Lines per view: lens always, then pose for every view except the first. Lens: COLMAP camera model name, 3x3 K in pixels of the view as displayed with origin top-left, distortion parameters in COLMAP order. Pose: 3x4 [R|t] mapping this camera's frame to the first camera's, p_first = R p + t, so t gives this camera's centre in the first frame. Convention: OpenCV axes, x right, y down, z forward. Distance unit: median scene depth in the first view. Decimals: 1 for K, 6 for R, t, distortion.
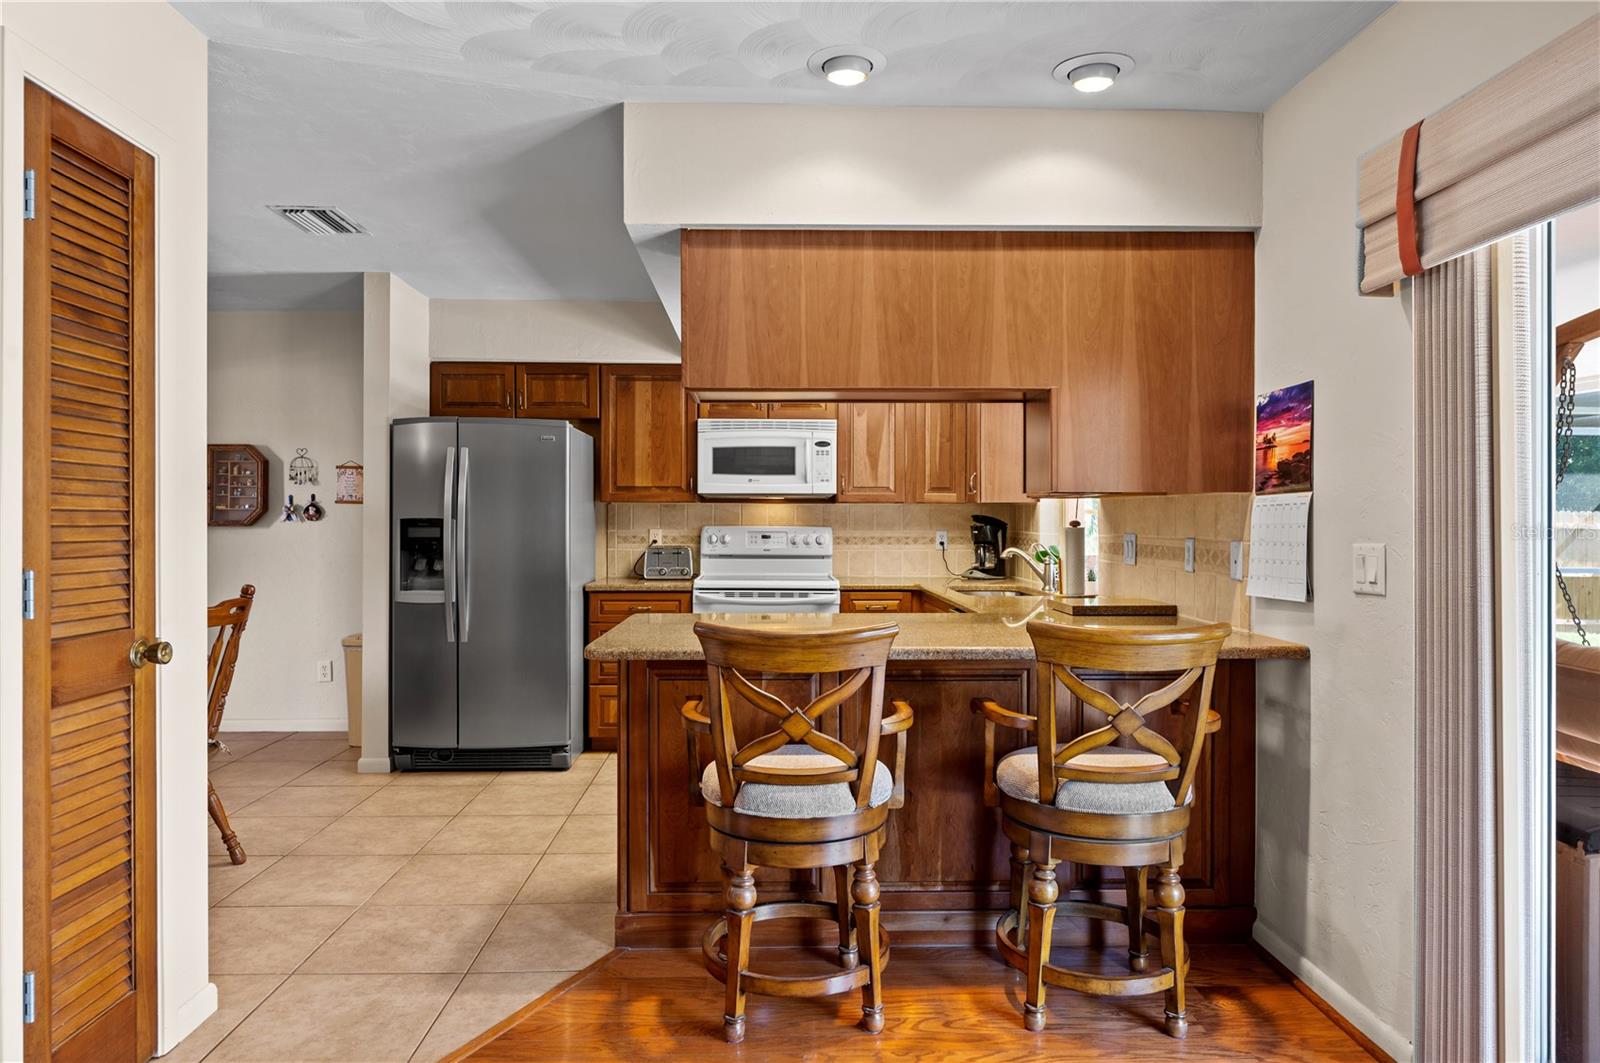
lens RADIAL K [[970.8, 0, 807.1], [0, 970.8, 517.3], [0, 0, 1]] dist [-0.001449, -0.001992]
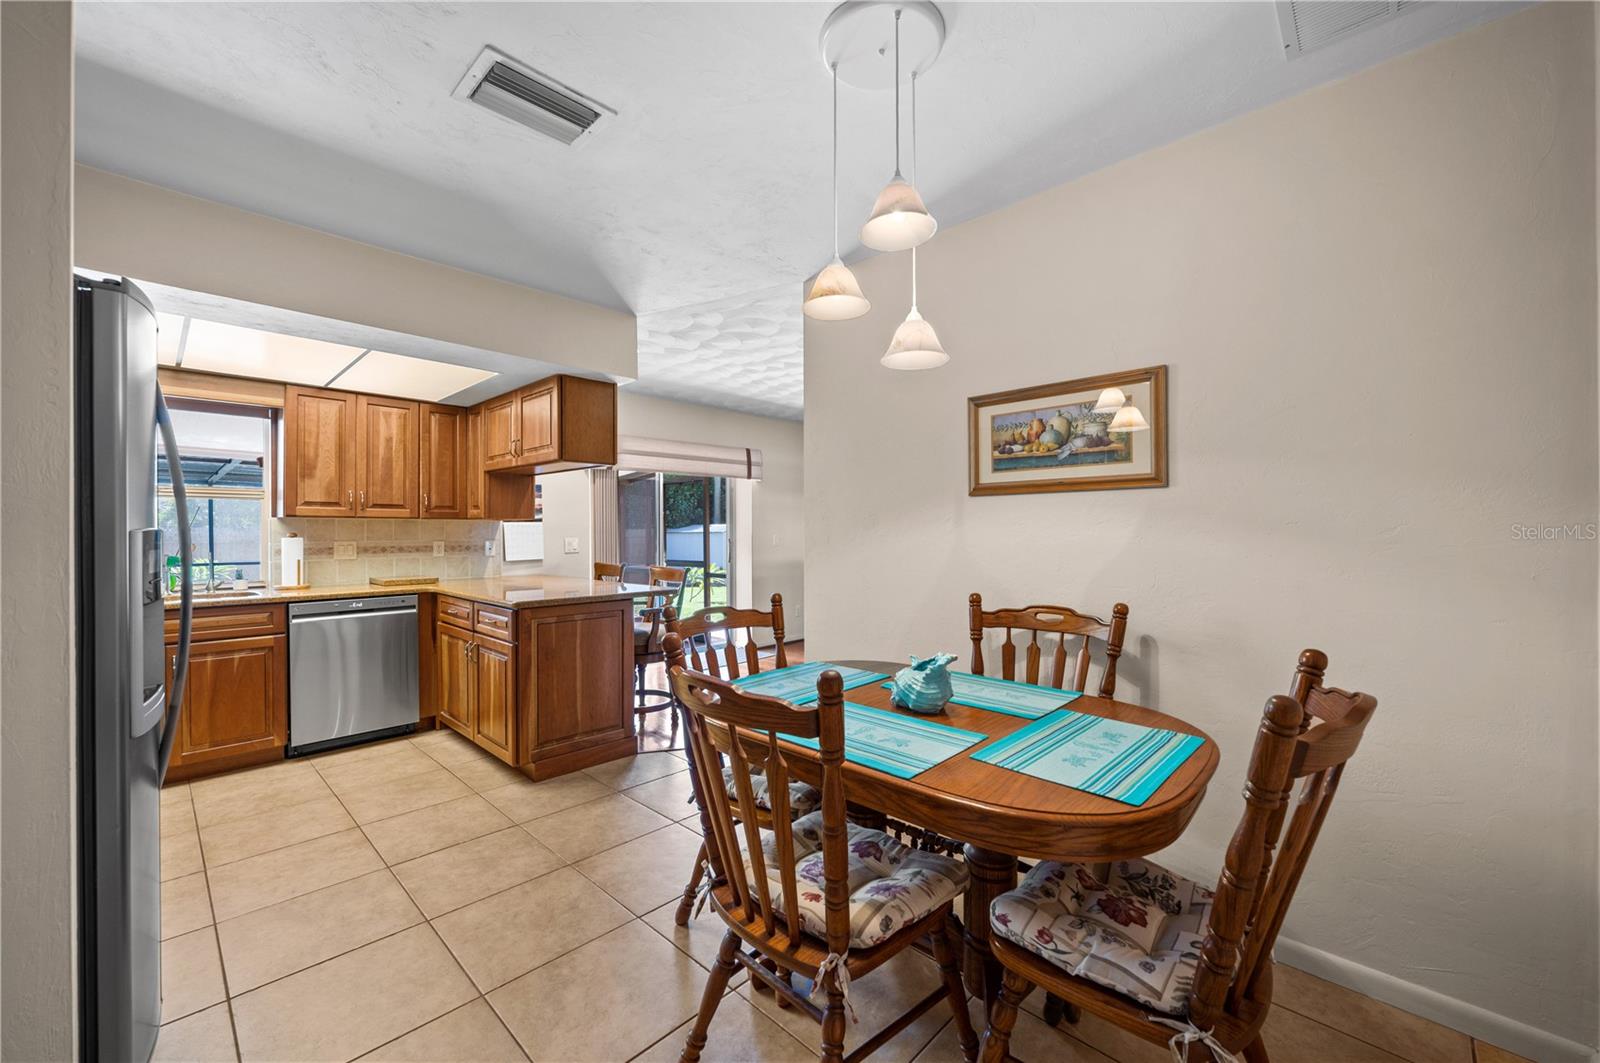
lens RADIAL K [[635.6, 0, 801.5], [0, 635.6, 530.1], [0, 0, 1]] dist [-0.000963, 0.000582]
pose [[-0.689531, 0.003932, 0.724246, -1.326317], [0.002207, 0.999992, -0.003328, 0.005743], [-0.724253, -0.000696, -0.689534, 1.627748]]
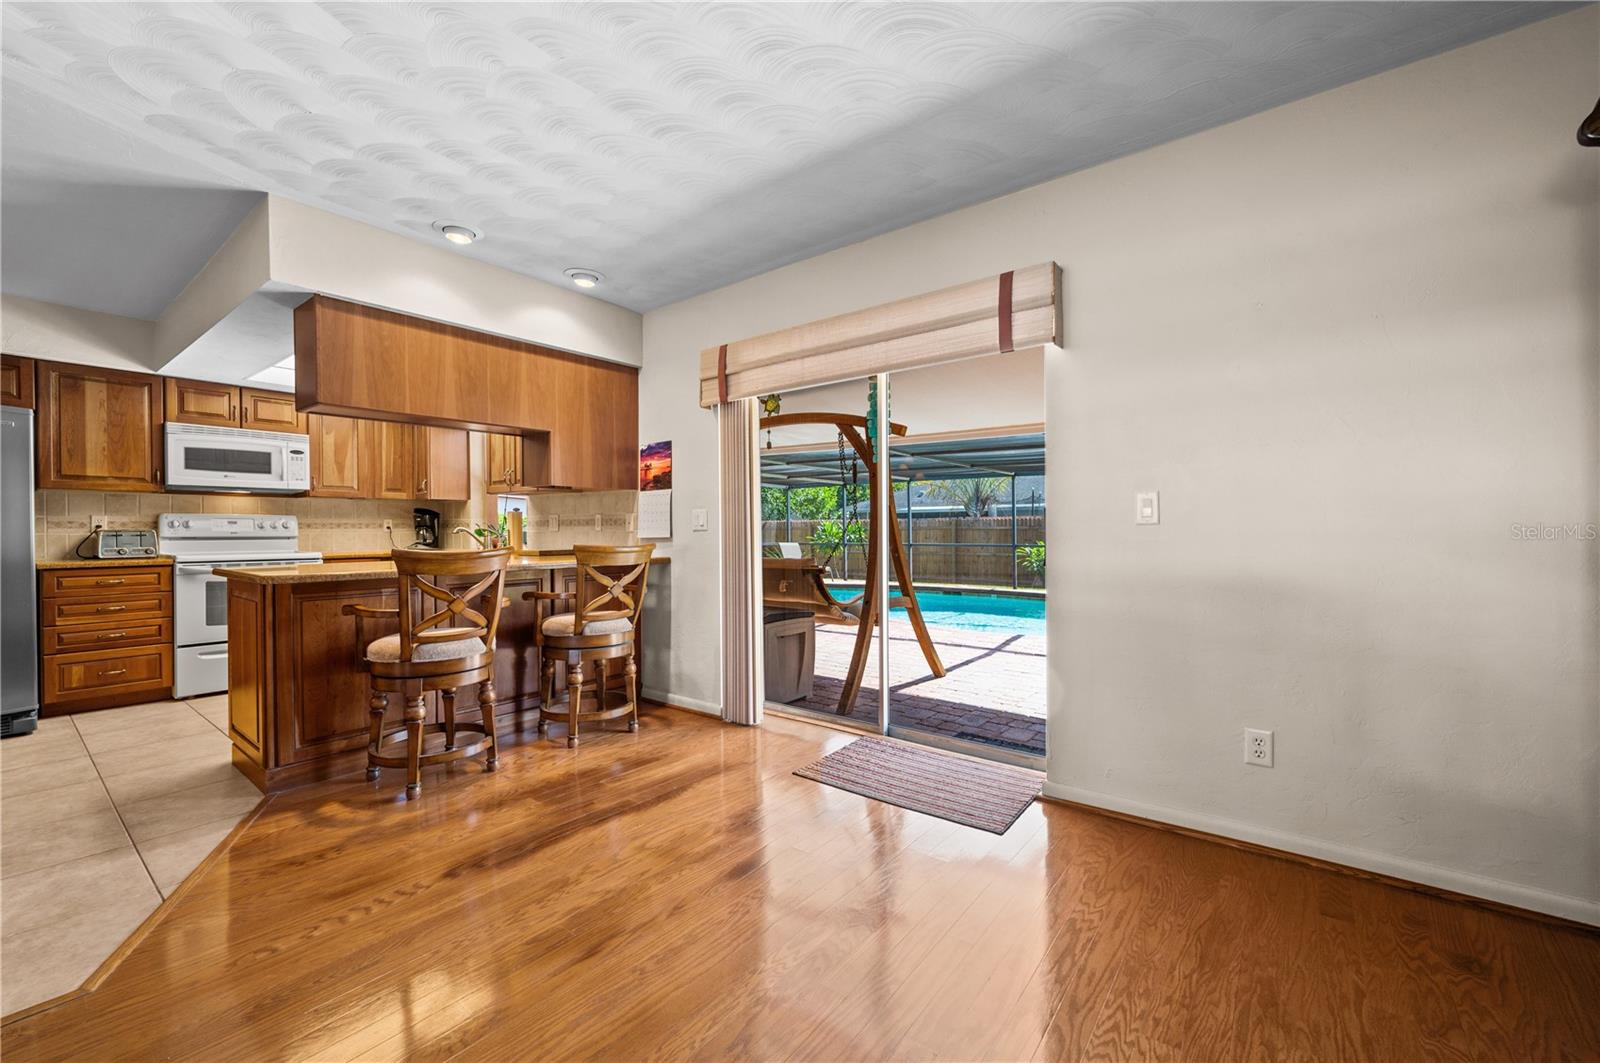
lens RADIAL K [[635.6, 0, 800.8], [0, 635.6, 531.0], [0, 0, 1]] dist [-0.000963, 0.000582]
pose [[0.643635, -0.008165, 0.765289, -0.395973], [0.005142, 0.999967, 0.006343, 0.059472], [-0.765316, -0.000147, 0.643655, -0.181777]]
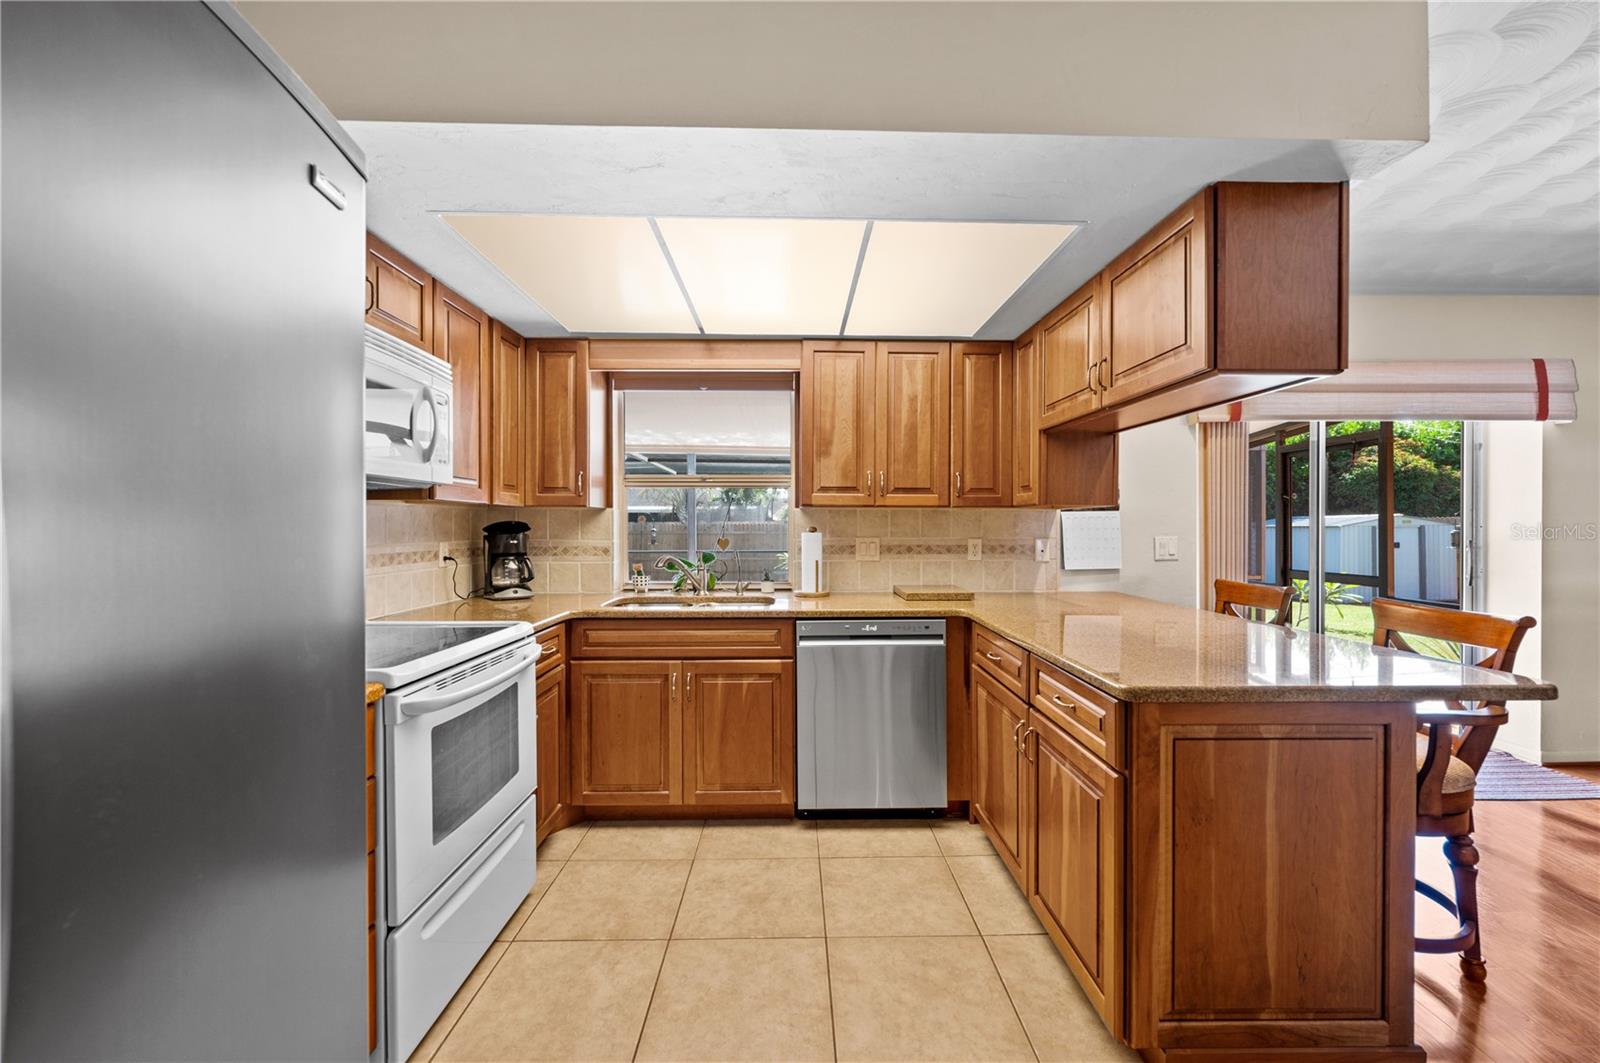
lens RADIAL K [[635.6, 0, 804.1], [0, 635.6, 531.4], [0, 0, 1]] dist [-0.000963, 0.000582]
pose [[0.023094, -0.008540, 0.999697, -0.693659], [-0.001385, 0.999962, 0.008575, 0.003217], [-0.999732, -0.001583, 0.023081, 1.467781]]
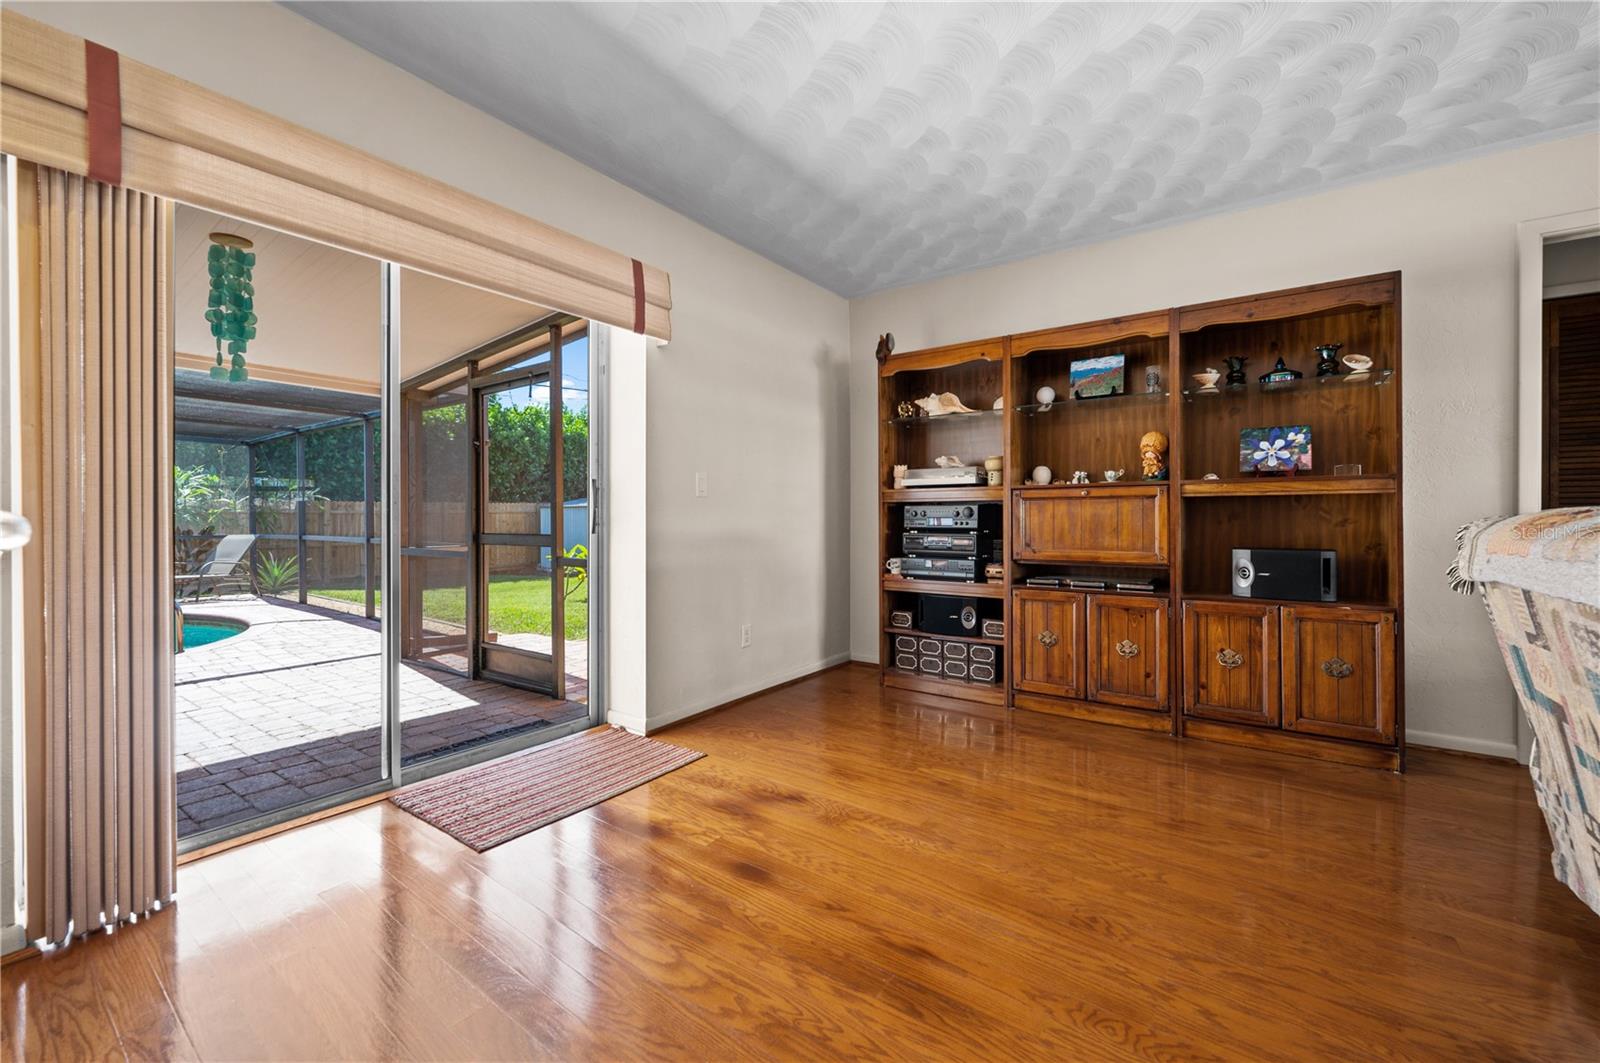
lens RADIAL K [[635.6, 0, 802.5], [0, 635.6, 520.7], [0, 0, 1]] dist [-0.000963, 0.000582]
pose [[-0.781157, -0.006072, 0.624305, -0.324797], [-0.003403, 0.999979, 0.005468, 0.092533], [-0.624325, 0.002147, -0.781162, 0.775675]]
